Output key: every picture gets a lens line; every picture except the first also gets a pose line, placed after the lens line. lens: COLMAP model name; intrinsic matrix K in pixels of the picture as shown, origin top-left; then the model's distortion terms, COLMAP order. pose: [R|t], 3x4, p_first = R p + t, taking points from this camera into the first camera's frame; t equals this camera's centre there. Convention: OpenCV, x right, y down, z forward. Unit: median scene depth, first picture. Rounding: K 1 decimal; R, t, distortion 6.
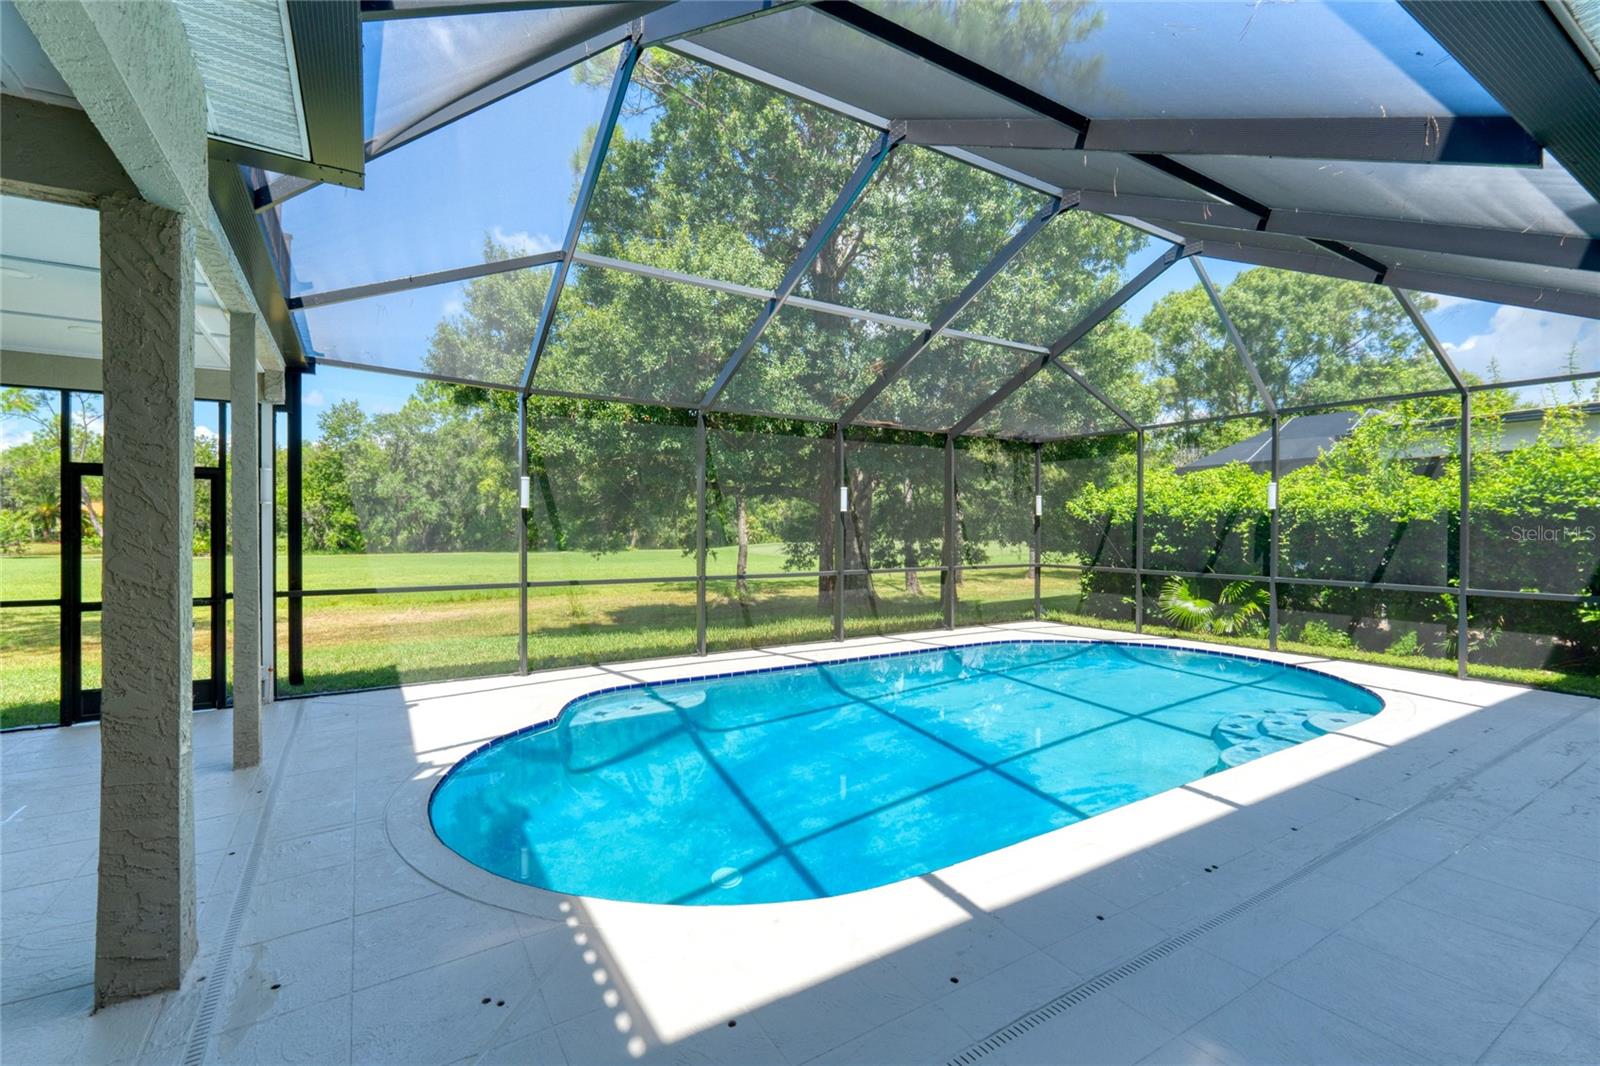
lens RADIAL K [[668.8, 0, 894.1], [0, 668.8, 527.5], [0, 0, 1]] dist [-0.017862, -0.000637]
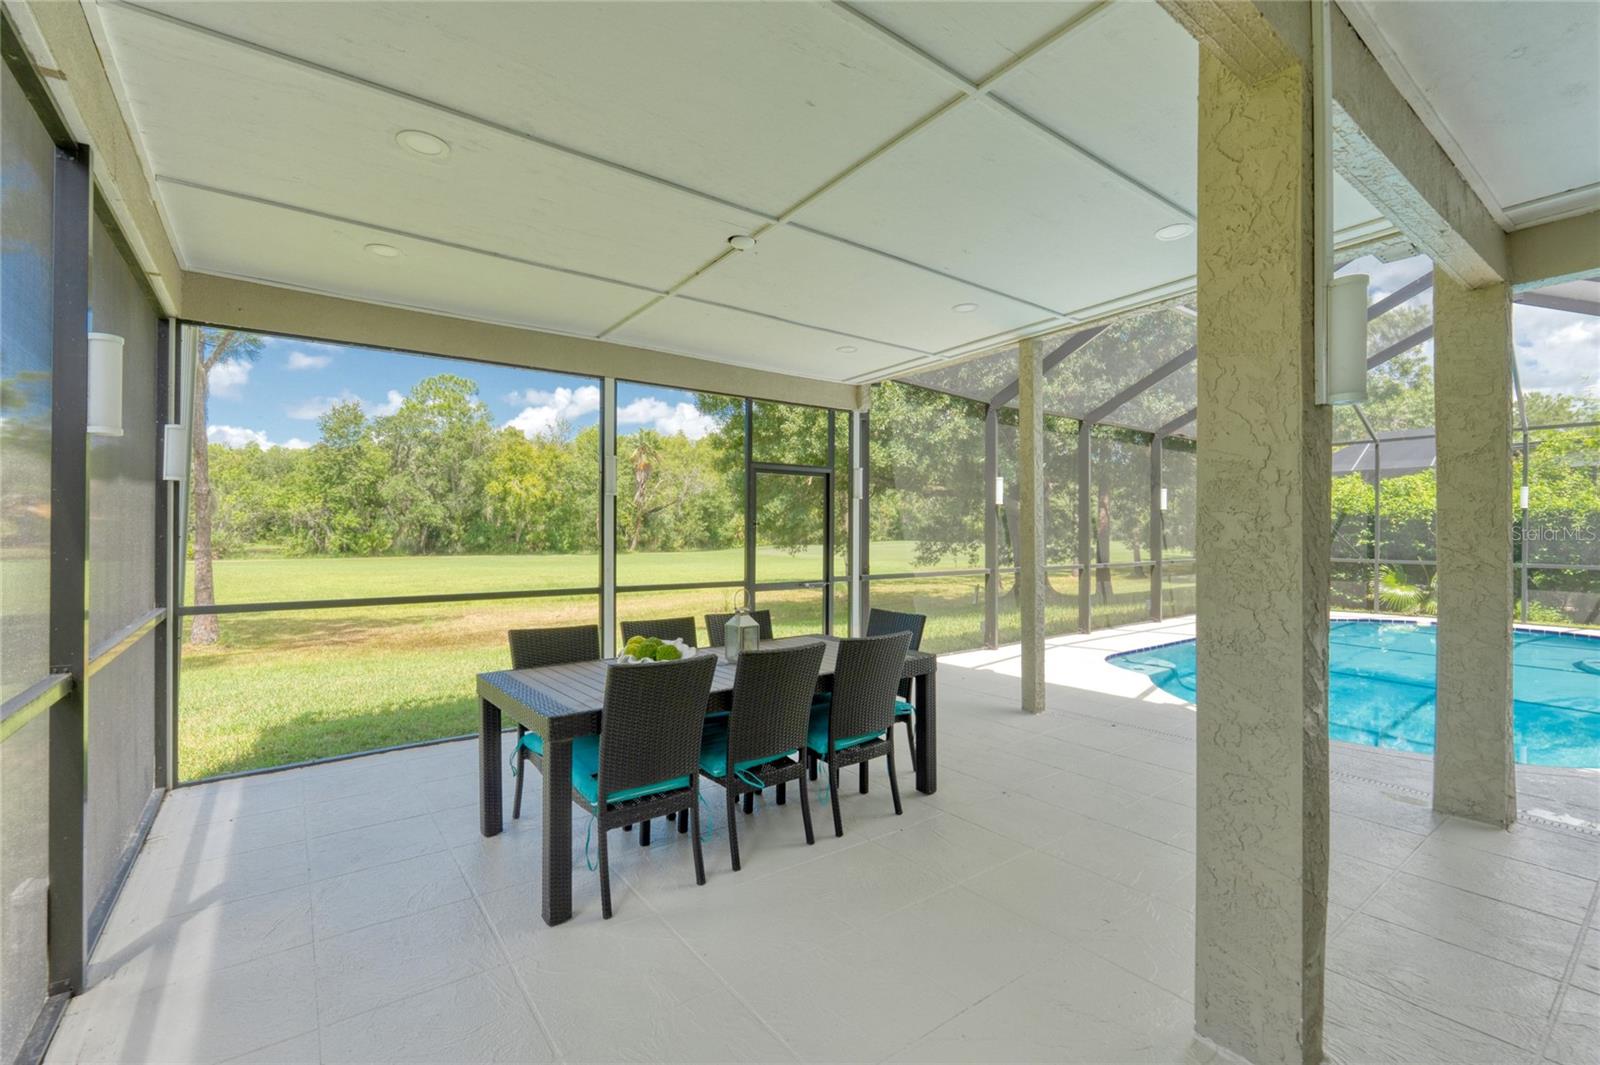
lens RADIAL K [[650.9, 0, 855.6], [0, 650.9, 528.8], [0, 0, 1]] dist [-0.006782, -0.000157]
pose [[0.997679, 0.000105, 0.068087, -0.743367], [0.000218, 0.999989, -0.004736, 0.015612], [-0.068087, 0.004740, 0.997668, -0.101346]]
